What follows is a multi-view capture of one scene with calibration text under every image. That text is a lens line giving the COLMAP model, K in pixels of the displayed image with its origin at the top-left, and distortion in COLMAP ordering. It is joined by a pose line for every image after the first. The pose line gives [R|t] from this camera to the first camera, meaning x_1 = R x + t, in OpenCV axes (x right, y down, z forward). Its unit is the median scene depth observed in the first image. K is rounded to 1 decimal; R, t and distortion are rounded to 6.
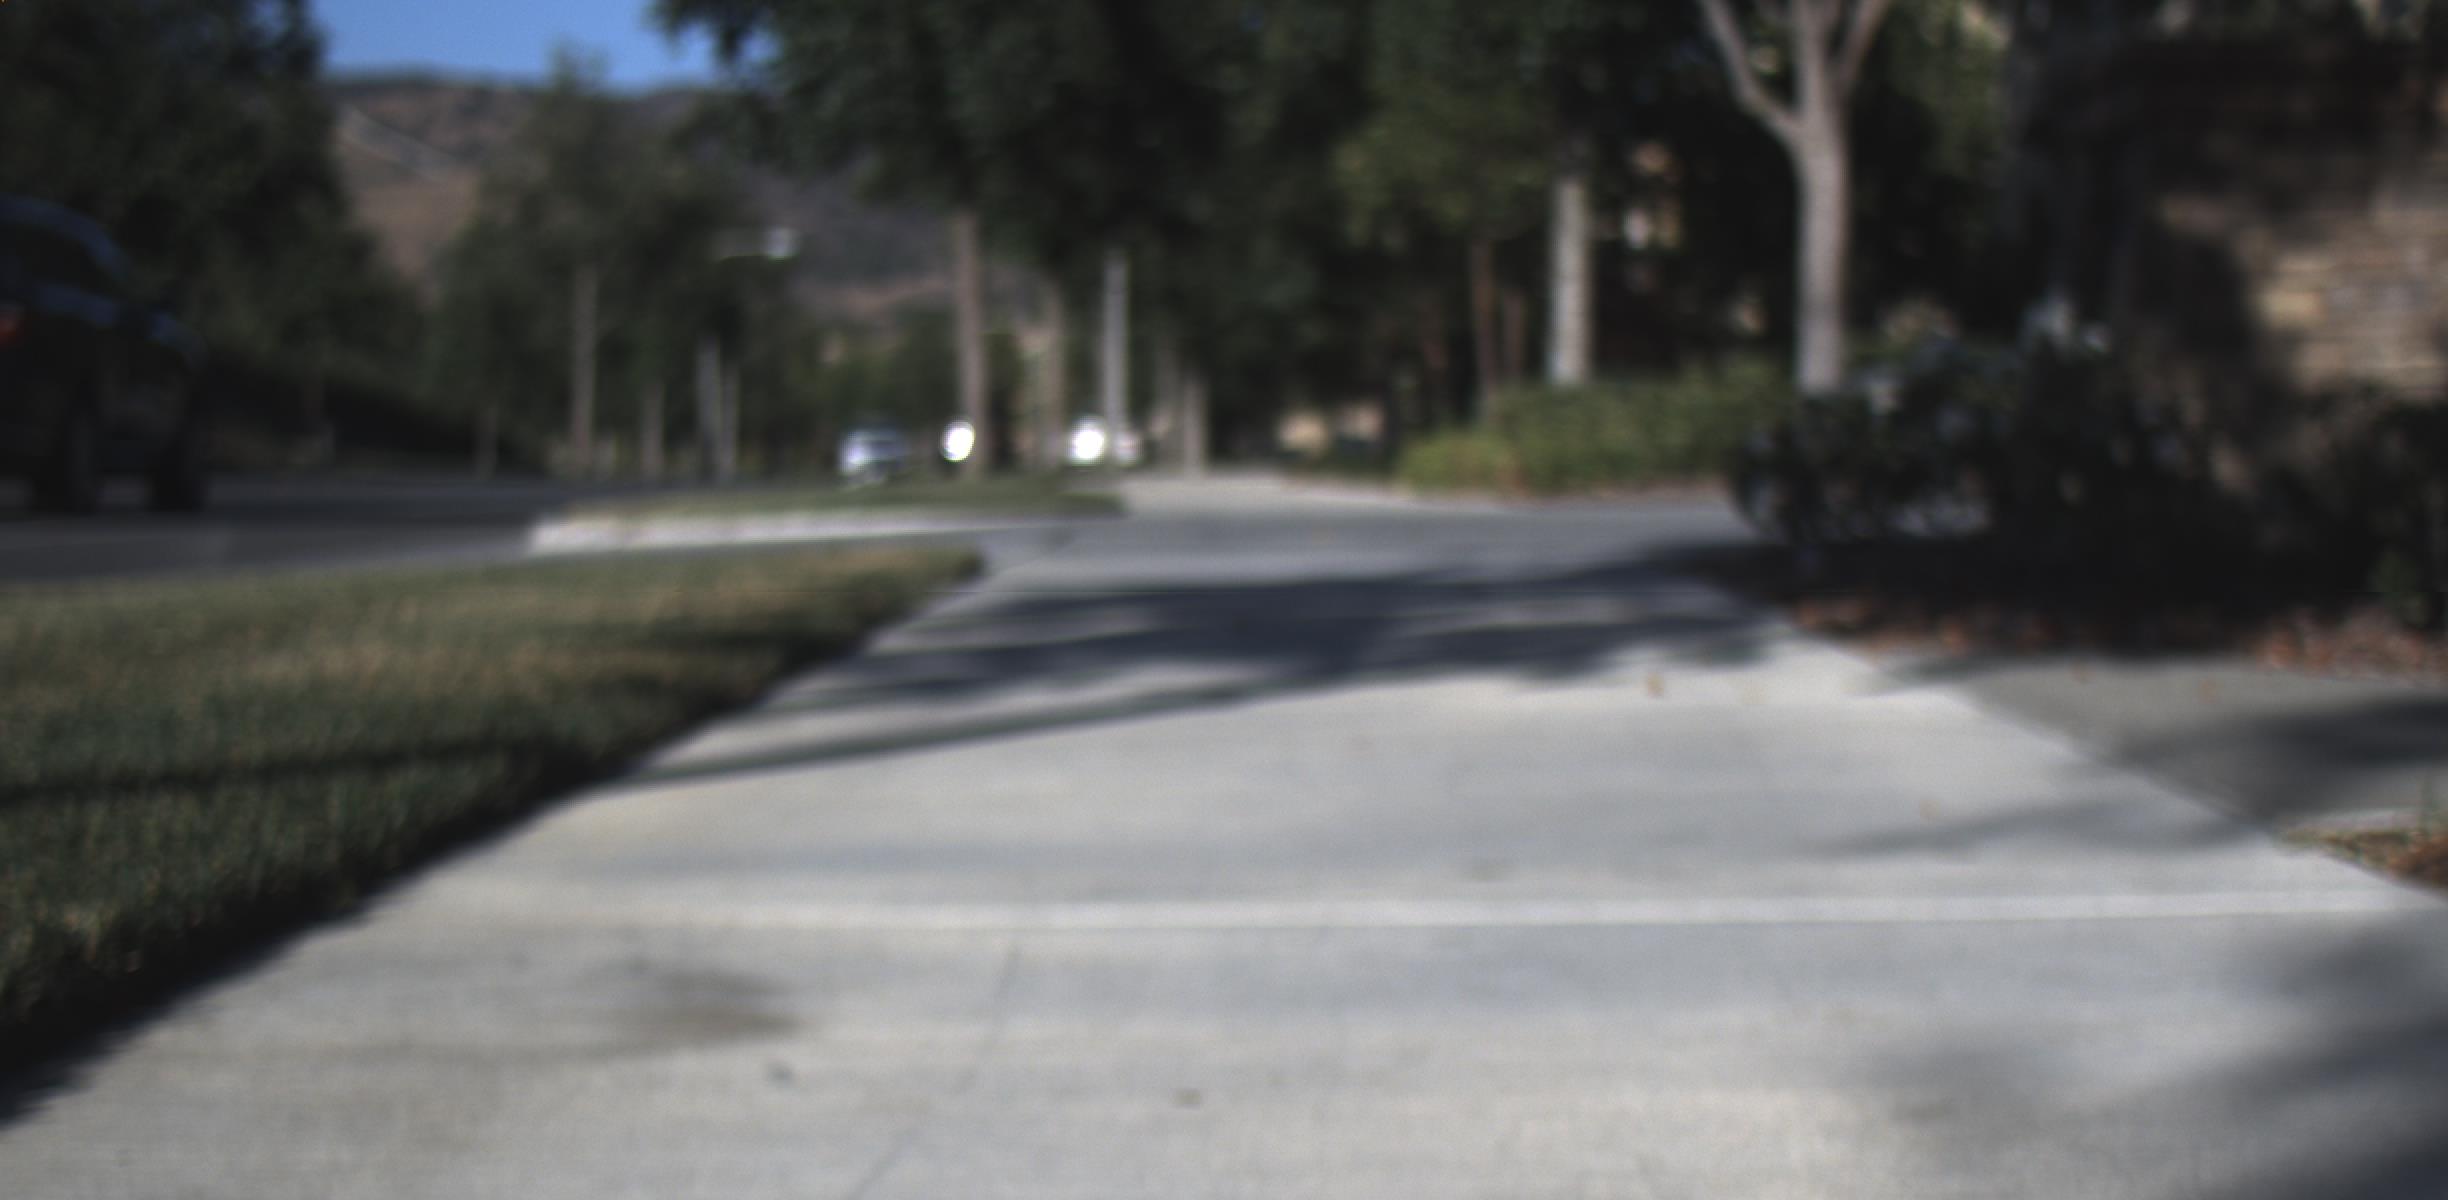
lens RADIAL K [[4225.4, 0, 1224.0], [0, 4225.4, 600.0], [0, 0, 1]] dist [-0.046411, 0.129889]
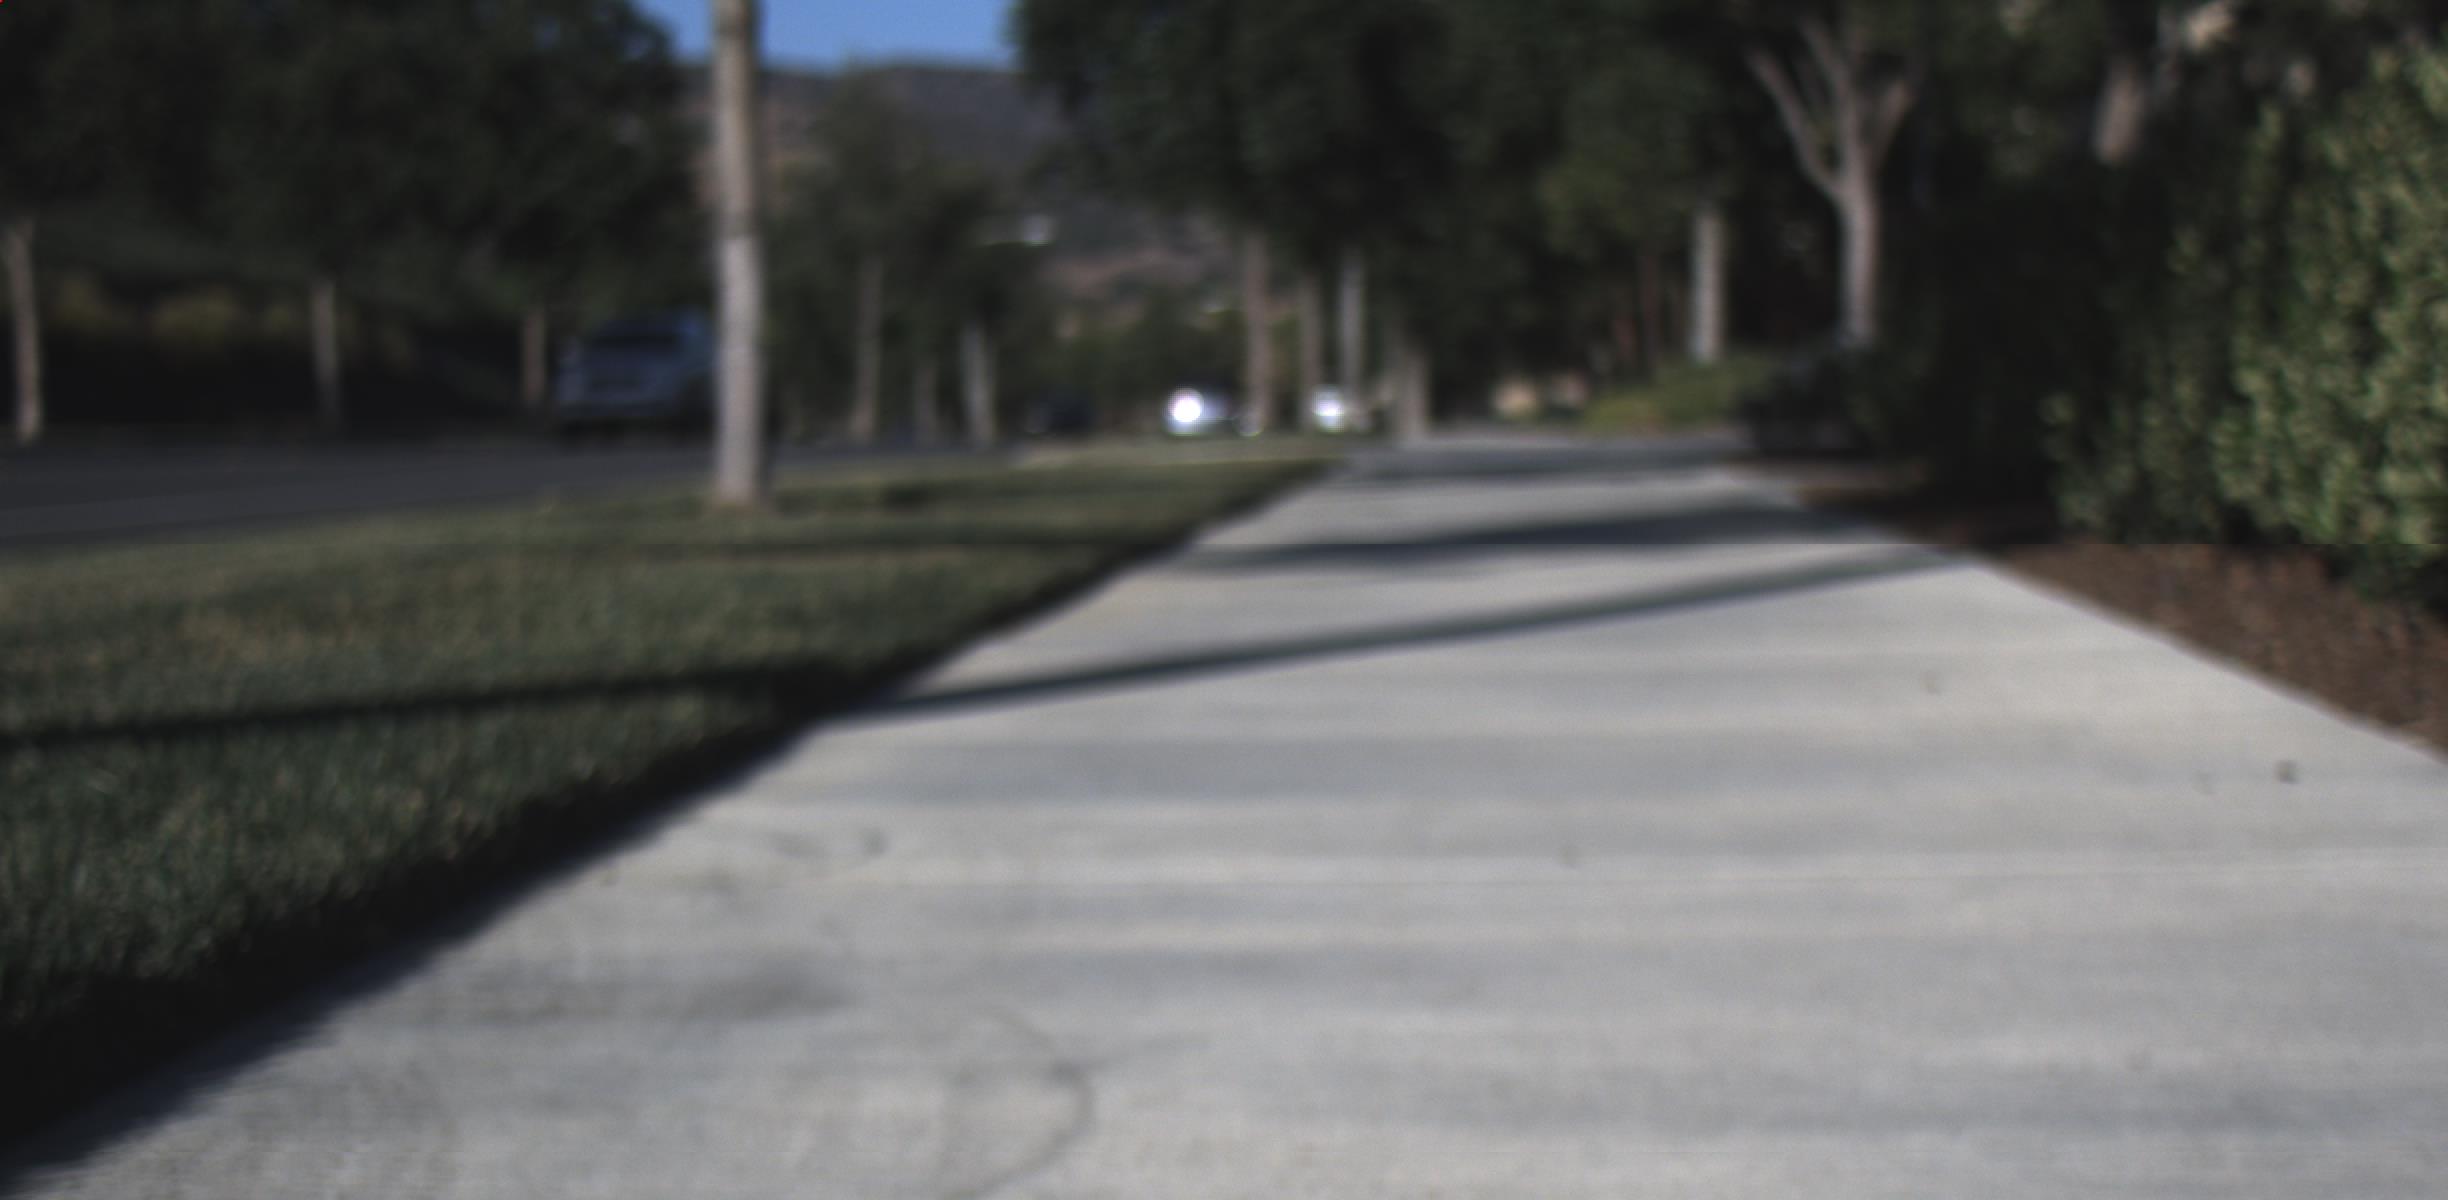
lens RADIAL K [[4225.4, 0, 1224.0], [0, 4225.4, 600.0], [0, 0, 1]] dist [-0.046411, 0.129889]
pose [[0.998682, -0.005777, -0.050999, -0.004853], [0.006135, 0.999958, 0.006859, 0.013705], [0.050958, -0.007163, 0.998675, -0.303256]]
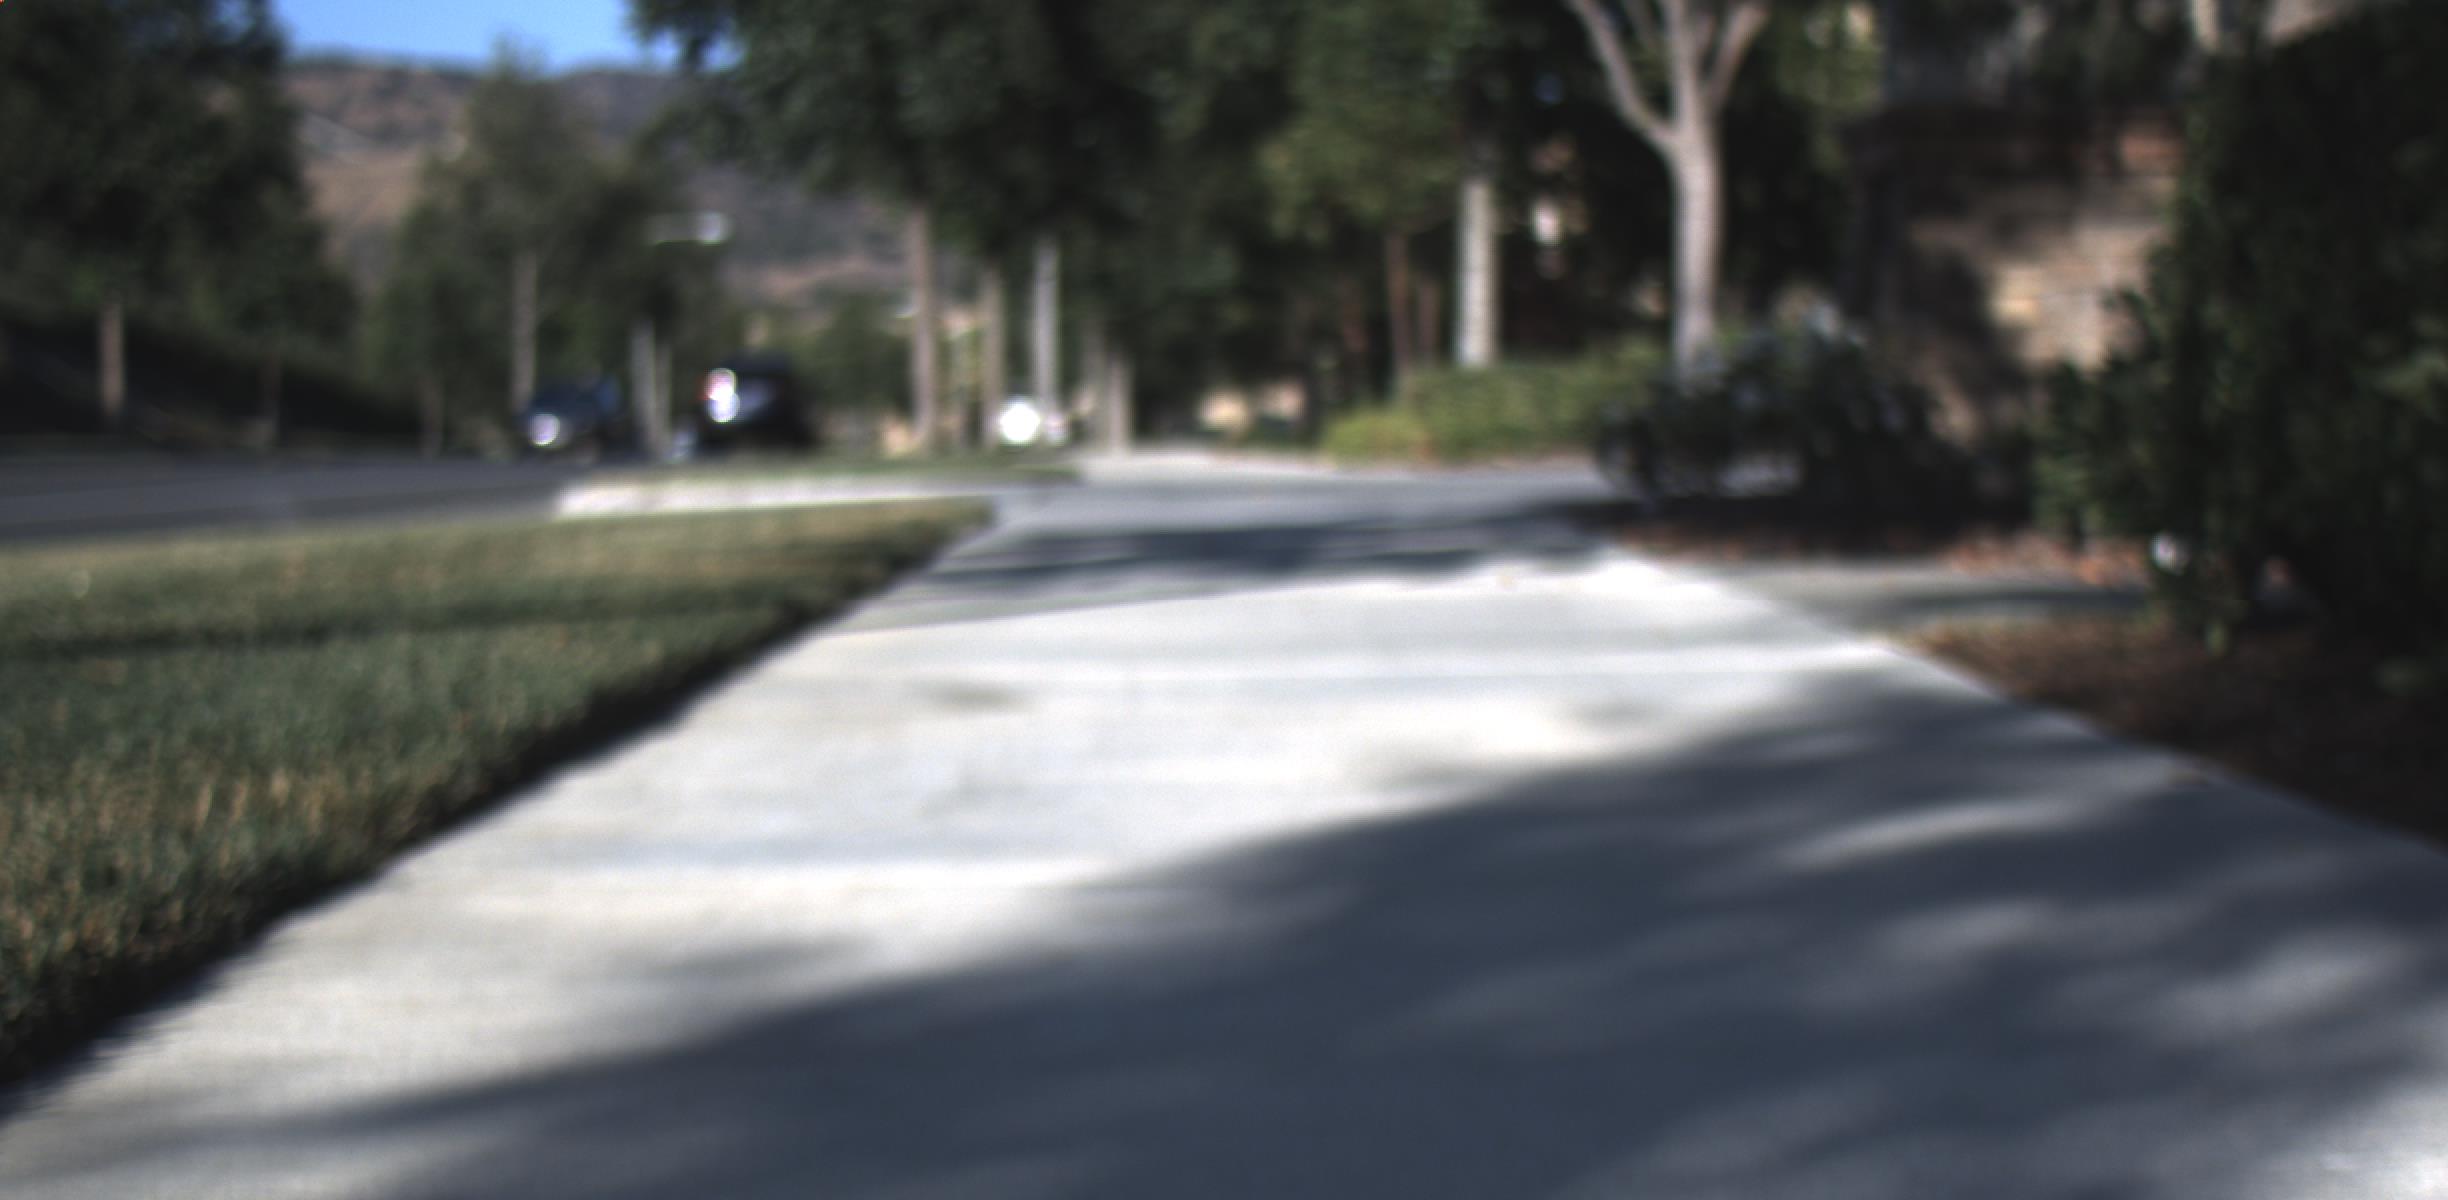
lens RADIAL K [[4225.4, 0, 1224.0], [0, 4225.4, 600.0], [0, 0, 1]] dist [-0.046411, 0.129889]
pose [[0.999813, -0.003430, 0.019026, -0.003965], [0.003341, 0.999983, 0.004690, 0.003536], [-0.019042, -0.004626, 0.999808, -0.076544]]
